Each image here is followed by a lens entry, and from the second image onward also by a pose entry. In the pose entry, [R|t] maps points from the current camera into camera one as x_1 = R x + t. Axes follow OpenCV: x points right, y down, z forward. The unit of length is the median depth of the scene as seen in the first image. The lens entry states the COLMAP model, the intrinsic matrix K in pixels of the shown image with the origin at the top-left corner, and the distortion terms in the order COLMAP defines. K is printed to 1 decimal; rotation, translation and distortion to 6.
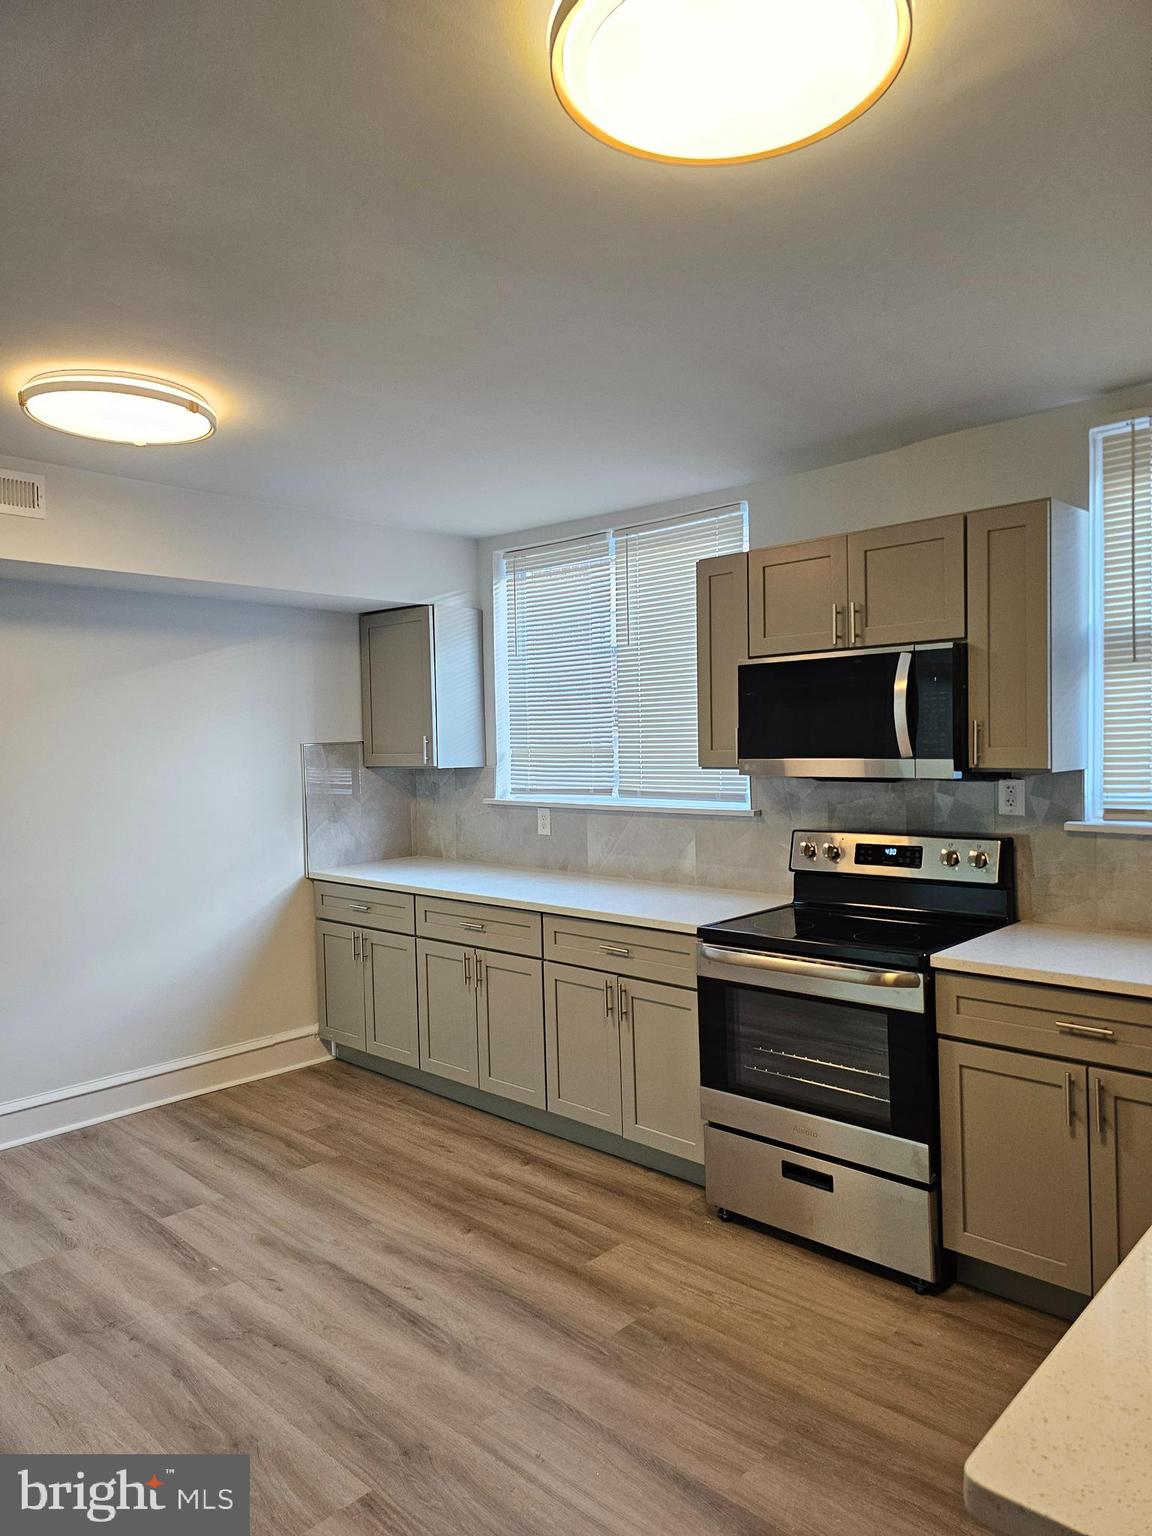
lens RADIAL K [[1033.5, 0, 599.1], [0, 1033.5, 757.9], [0, 0, 1]] dist [0.057487, -0.047026]
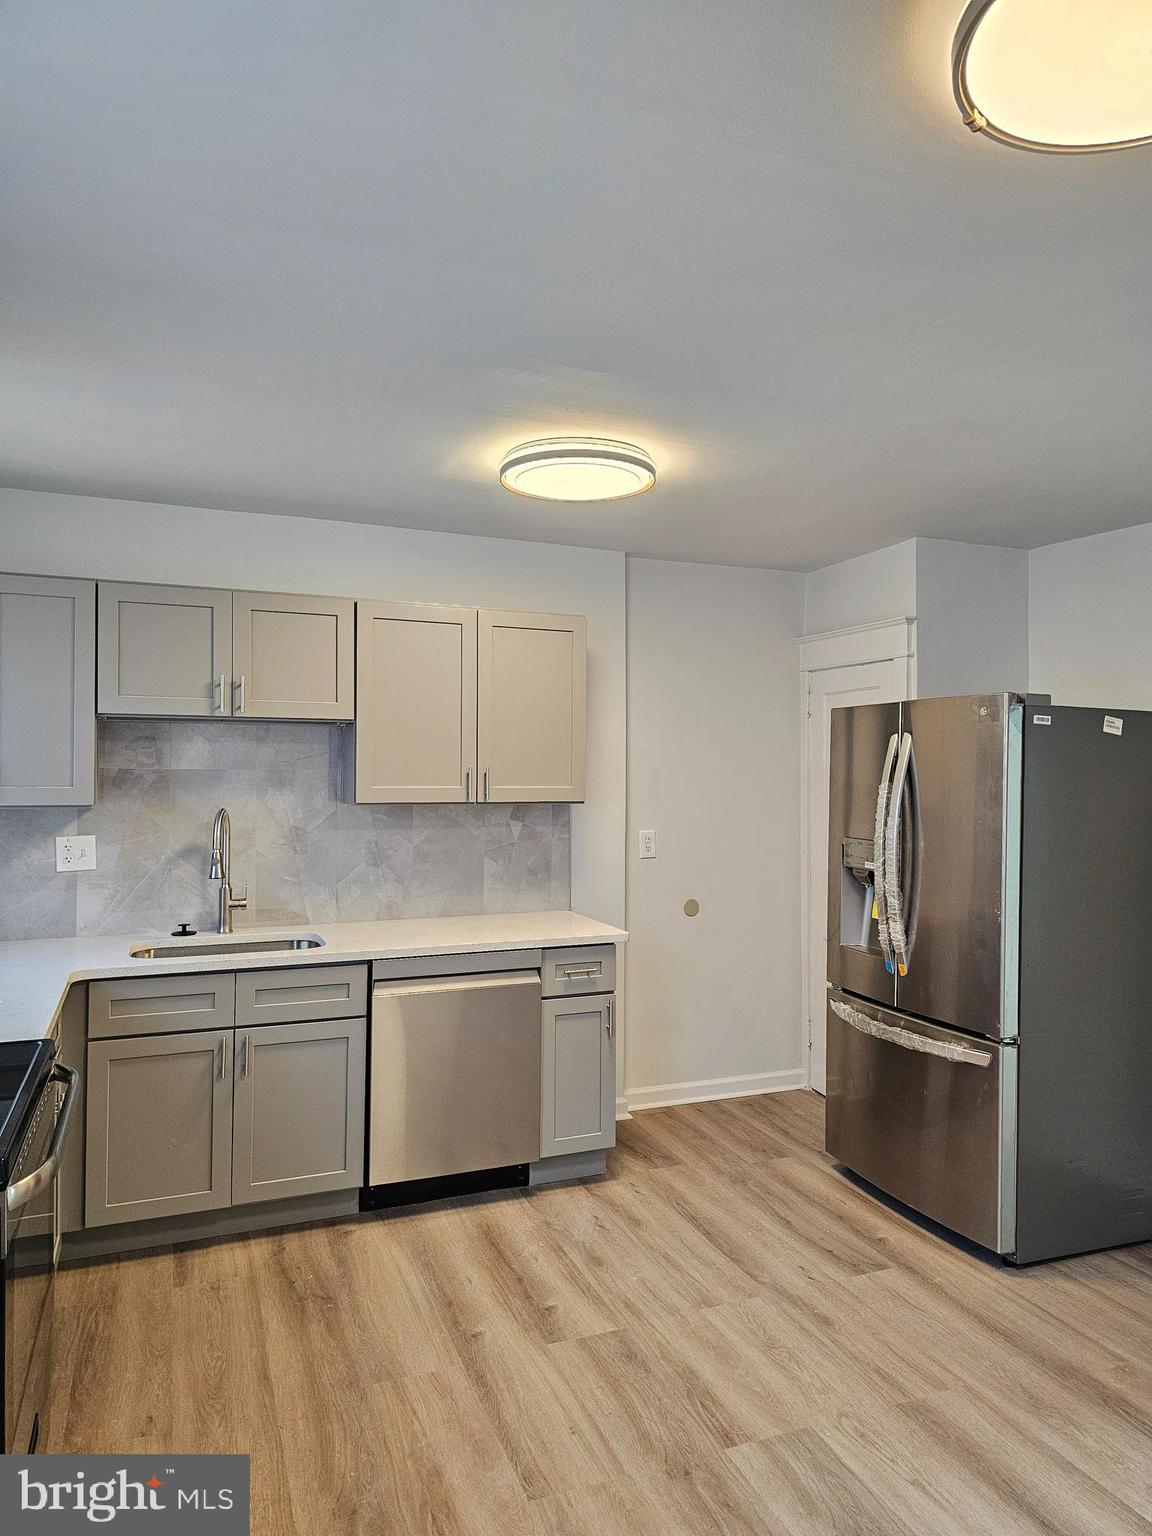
lens RADIAL K [[1033.5, 0, 599.9], [0, 1033.5, 763.1], [0, 0, 1]] dist [0.057487, -0.047026]
pose [[-0.908831, 0.020975, 0.416636, -0.377800], [0.023796, 0.999716, 0.001579, -0.018081], [-0.416485, 0.011349, -0.909072, 1.352536]]
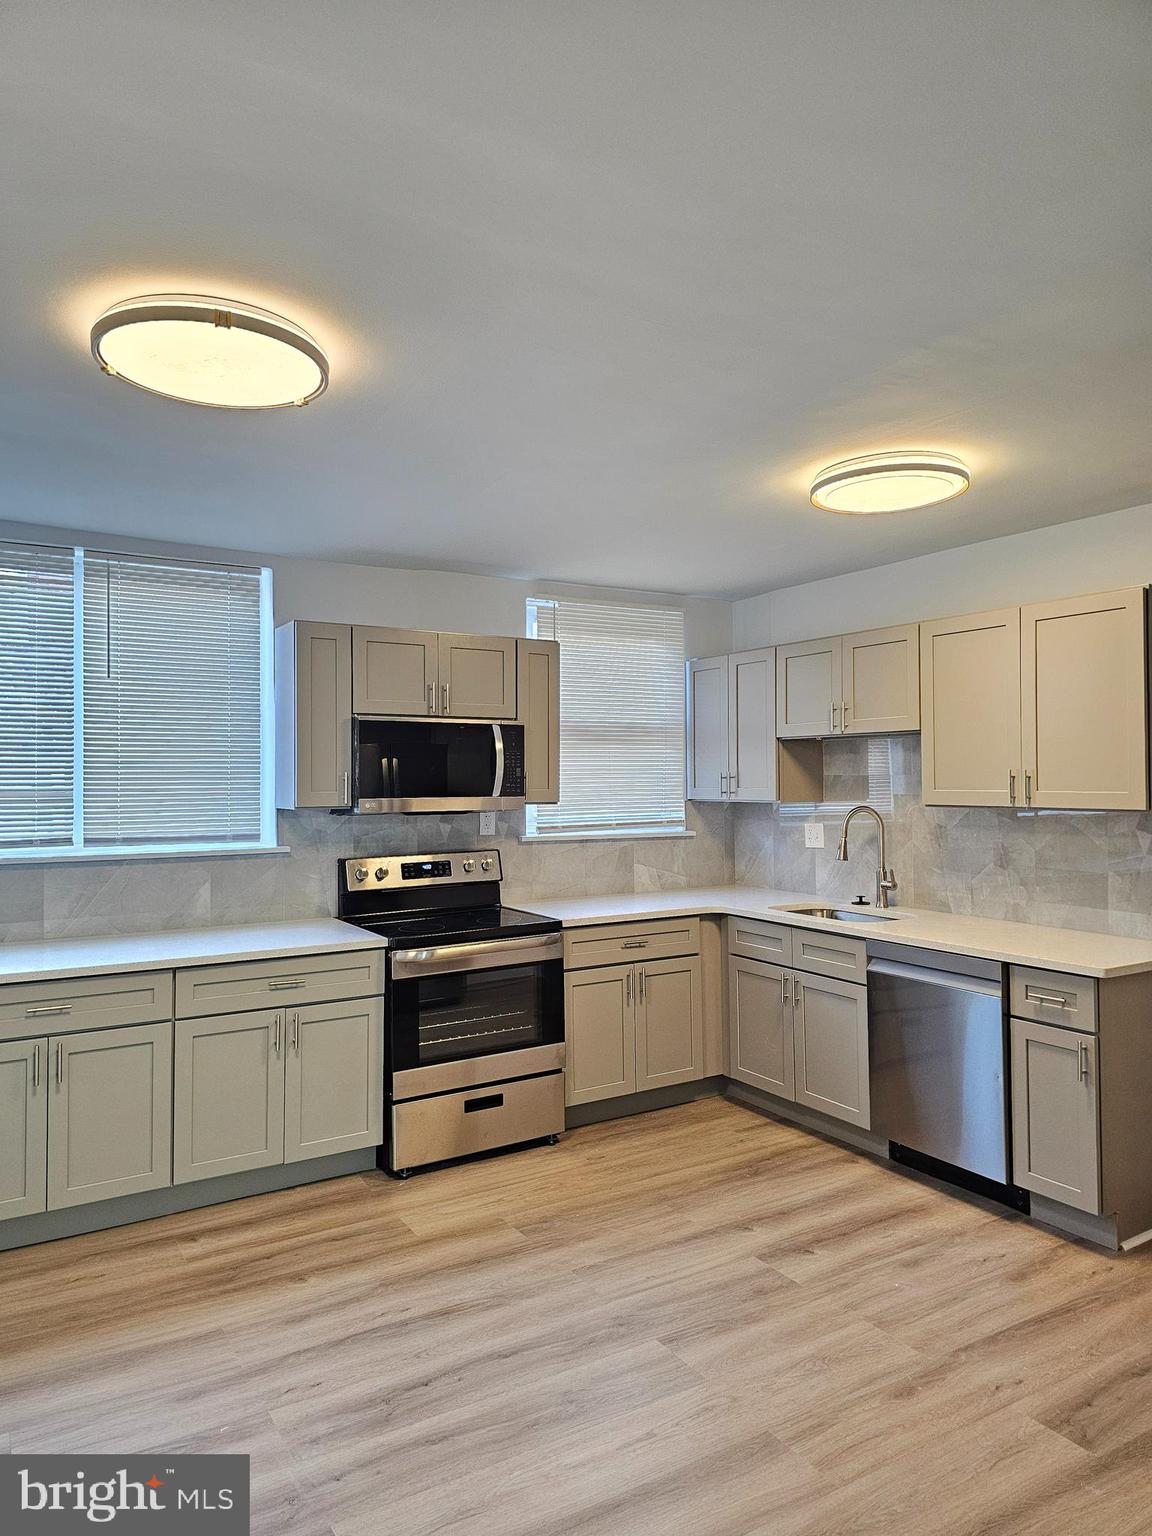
lens RADIAL K [[1033.5, 0, 572.8], [0, 1033.5, 771.1], [0, 0, 1]] dist [0.057487, -0.047026]
pose [[0.269546, 0.025015, 0.962663, -1.014422], [0.019081, 0.999328, -0.031311, 0.012417], [-0.962799, 0.026808, 0.268887, 0.480385]]
